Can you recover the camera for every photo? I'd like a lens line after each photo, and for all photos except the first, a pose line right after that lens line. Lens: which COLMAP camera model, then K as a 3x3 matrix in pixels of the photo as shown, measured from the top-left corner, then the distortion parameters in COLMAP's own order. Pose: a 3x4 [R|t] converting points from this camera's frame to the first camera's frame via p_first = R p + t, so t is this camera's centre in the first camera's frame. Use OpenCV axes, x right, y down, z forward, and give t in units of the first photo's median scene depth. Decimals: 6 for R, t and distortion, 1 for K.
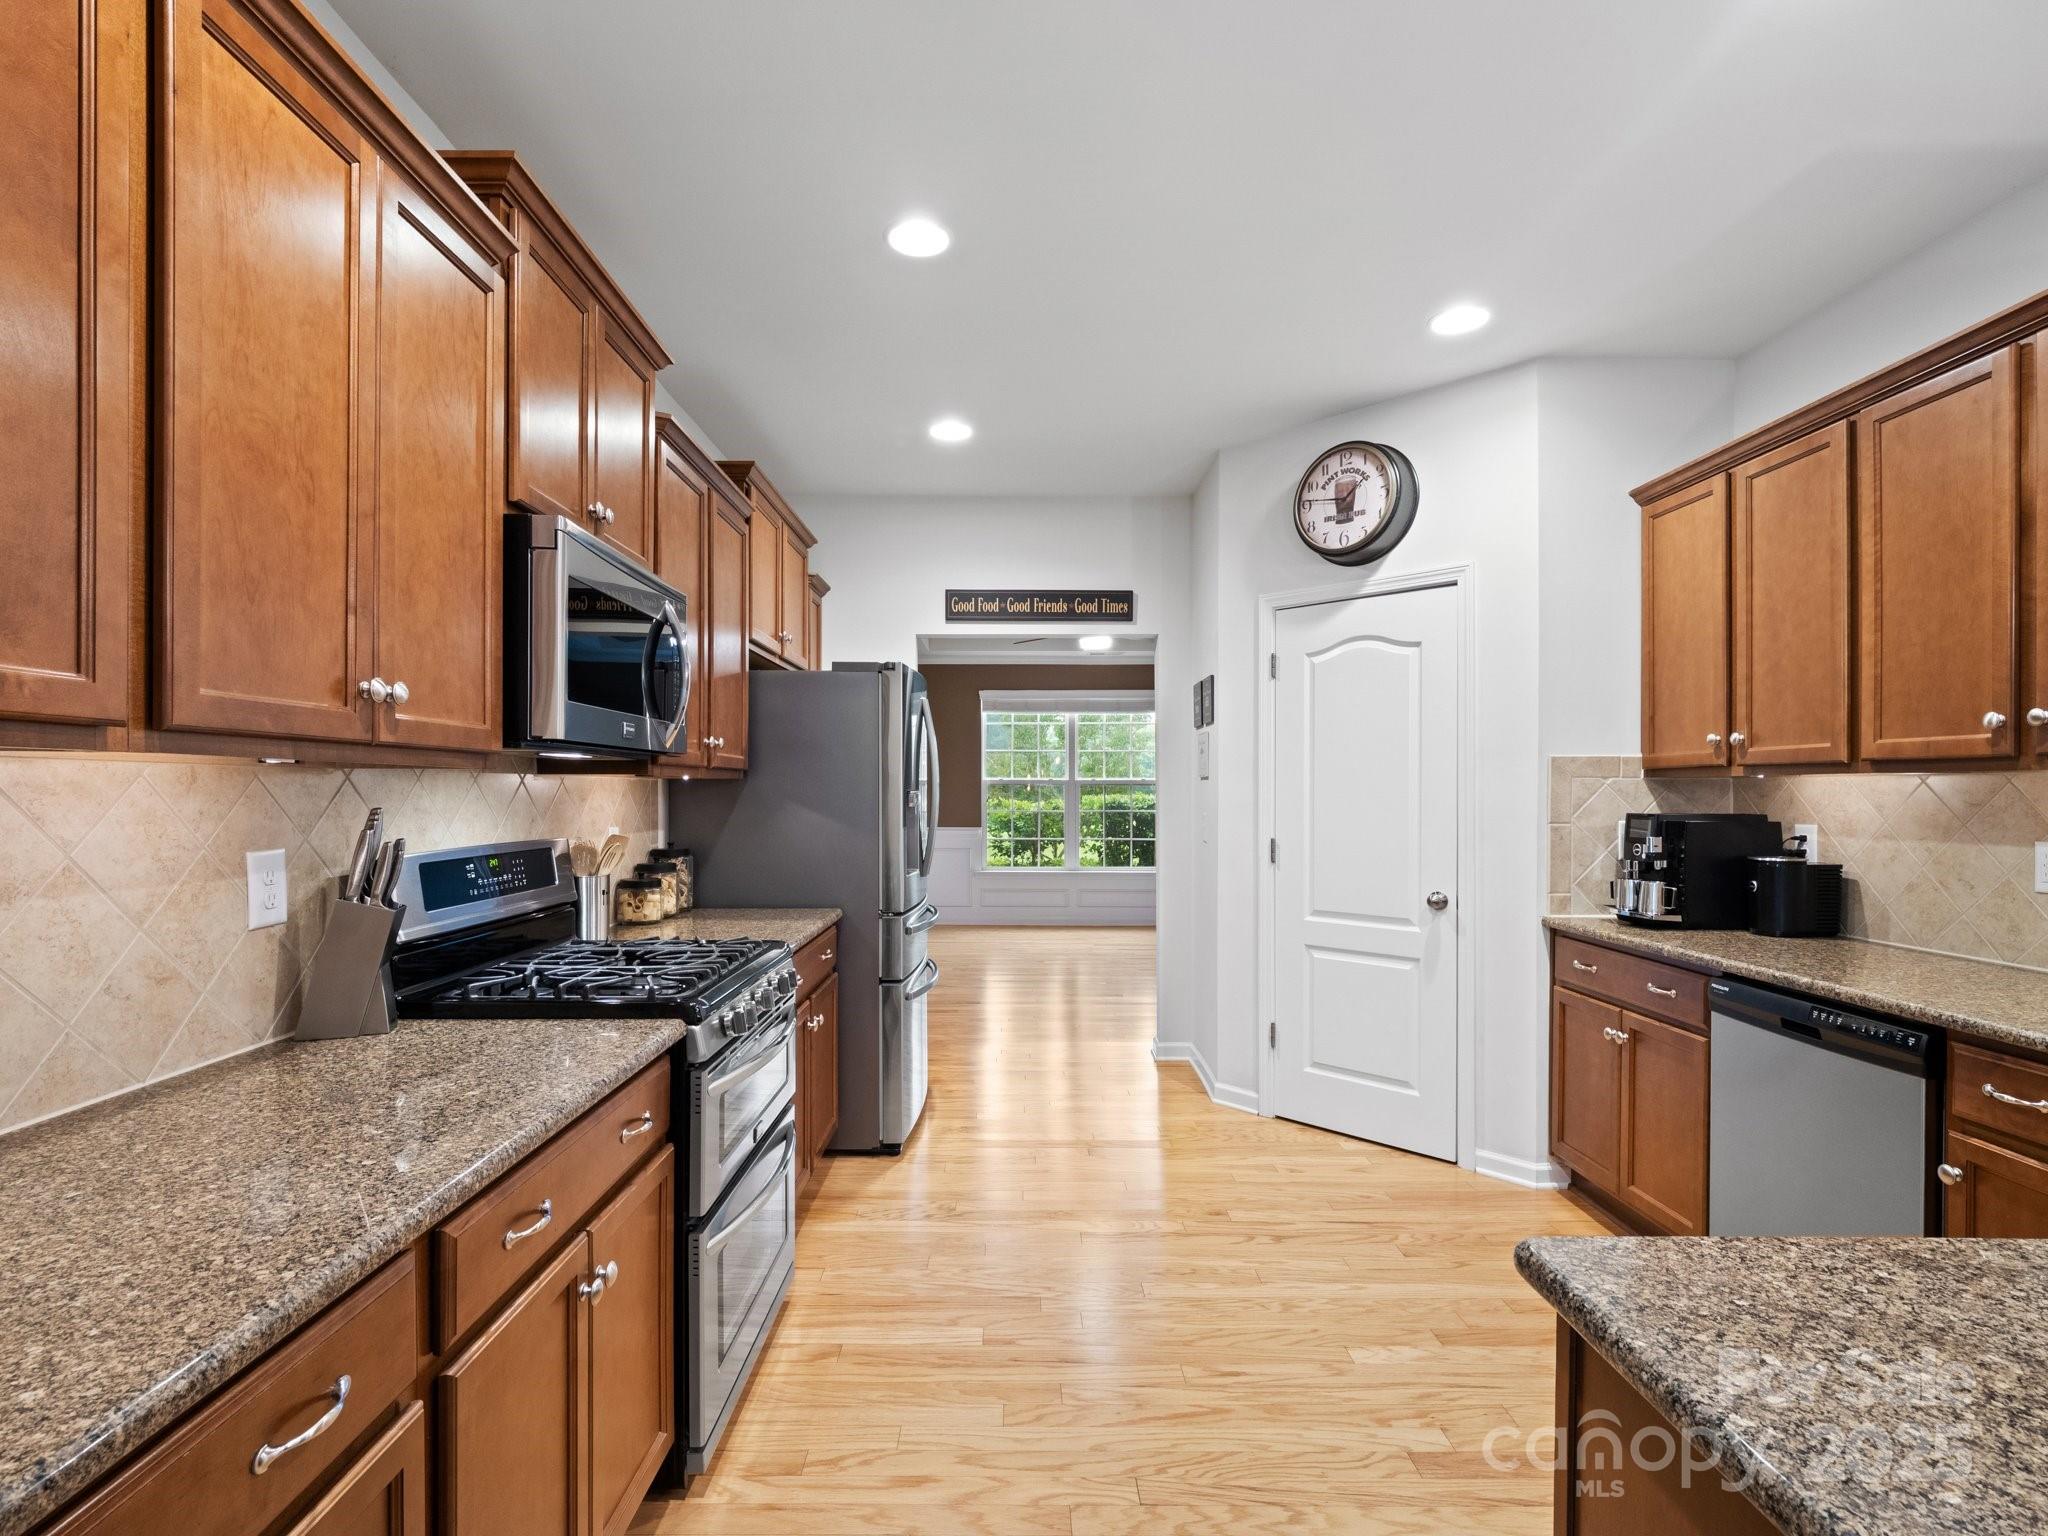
lens RADIAL K [[992.7, 0, 1000.5], [0, 992.7, 792.2], [0, 0, 1]] dist [-0.001683, -0.000418]
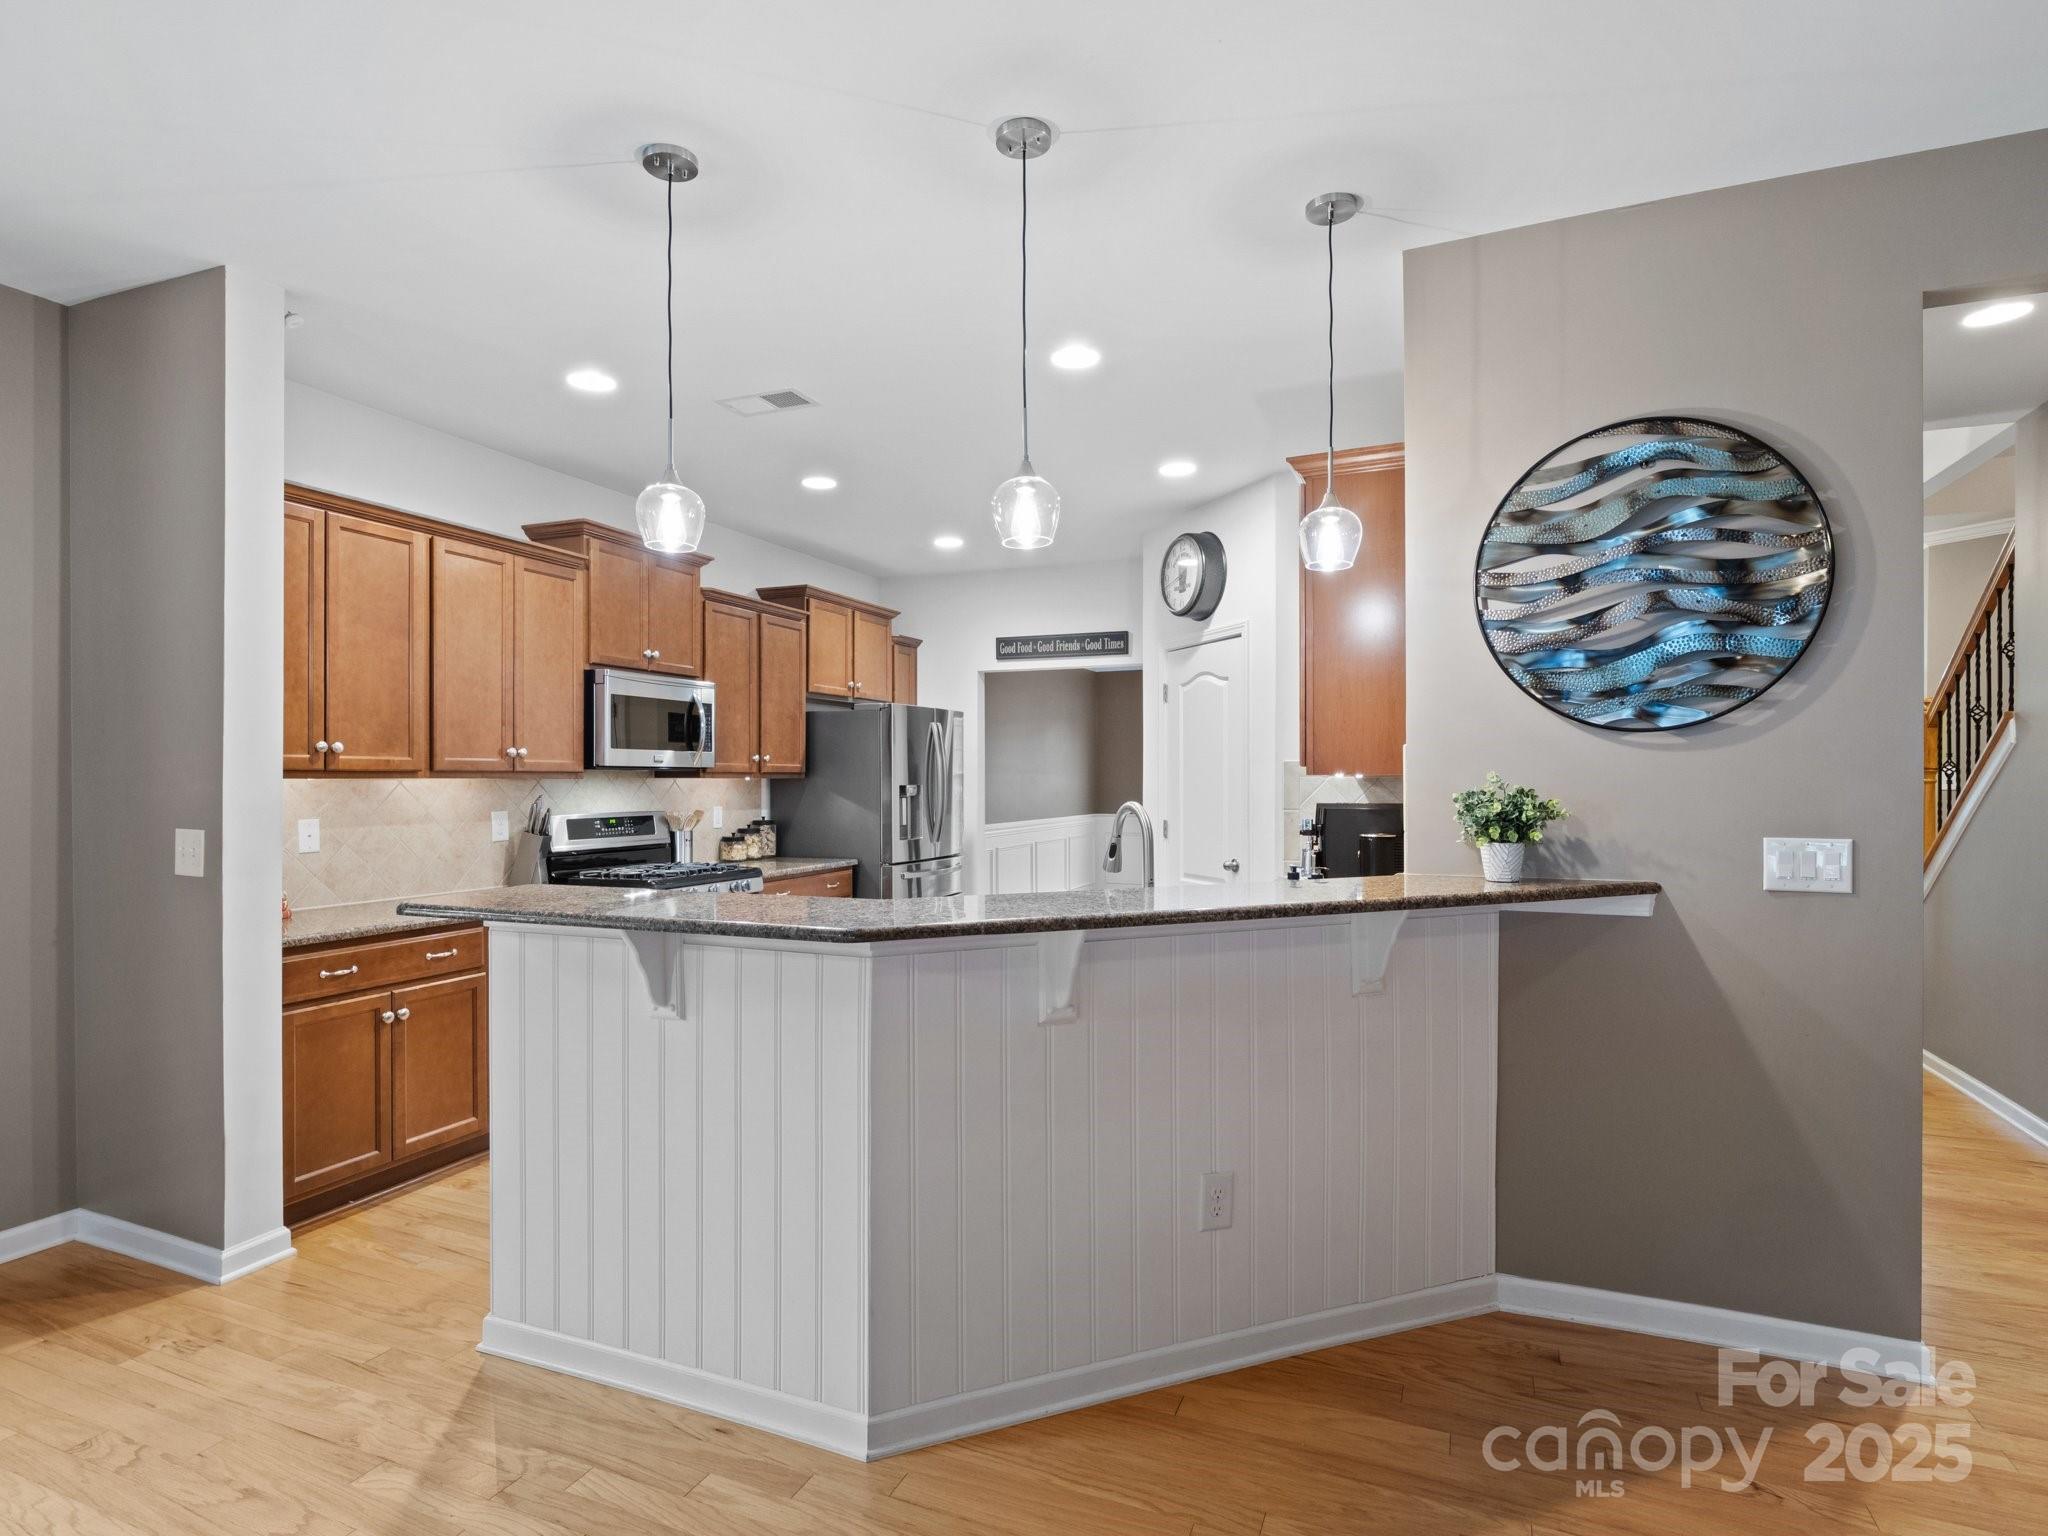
lens RADIAL K [[1055.4, 0, 1000.5], [0, 1055.4, 780.3], [0, 0, 1]] dist [-0.000215, -0.002087]
pose [[0.921467, -0.000384, -0.388456, 1.381900], [0.000948, 0.999999, 0.001261, -0.021805], [0.388455, -0.001530, 0.921466, -0.922765]]
